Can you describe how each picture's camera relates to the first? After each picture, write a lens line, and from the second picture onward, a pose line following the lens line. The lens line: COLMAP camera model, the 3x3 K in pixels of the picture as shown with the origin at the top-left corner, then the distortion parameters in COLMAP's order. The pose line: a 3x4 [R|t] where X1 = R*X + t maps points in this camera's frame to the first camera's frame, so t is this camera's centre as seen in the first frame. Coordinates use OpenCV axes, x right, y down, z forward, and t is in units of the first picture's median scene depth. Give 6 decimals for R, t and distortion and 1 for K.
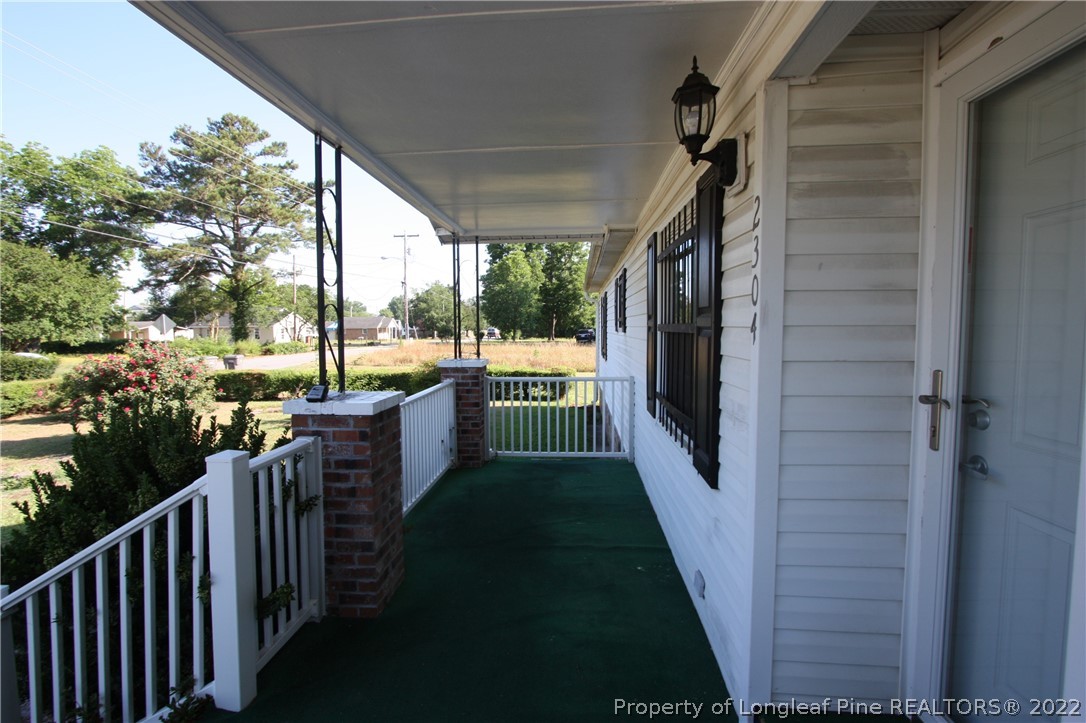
lens RADIAL K [[522.5, 0, 544.8], [0, 522.5, 354.8], [0, 0, 1]] dist [-0.022652, 0.001247]
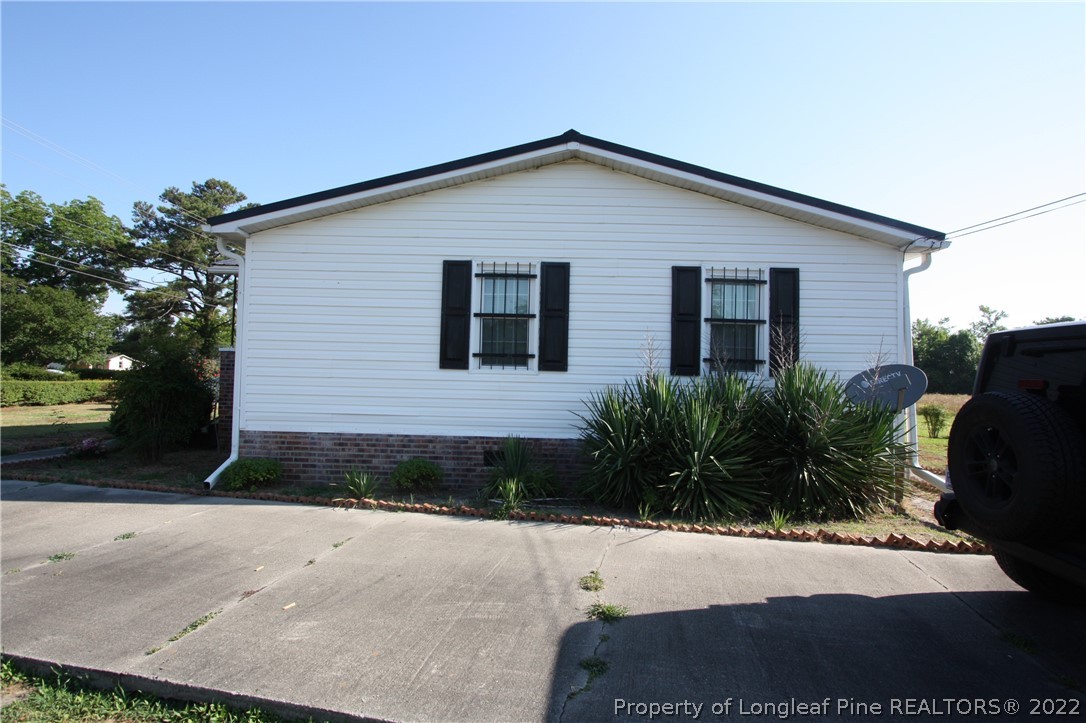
lens RADIAL K [[522.5, 0, 544.8], [0, 522.5, 354.8], [0, 0, 1]] dist [-0.022652, 0.001247]
pose [[0.996704, 0.034538, 0.073400, 0.069401], [-0.027342, 0.994920, -0.096888, 0.023427], [-0.076374, 0.094561, 0.992585, -0.186809]]
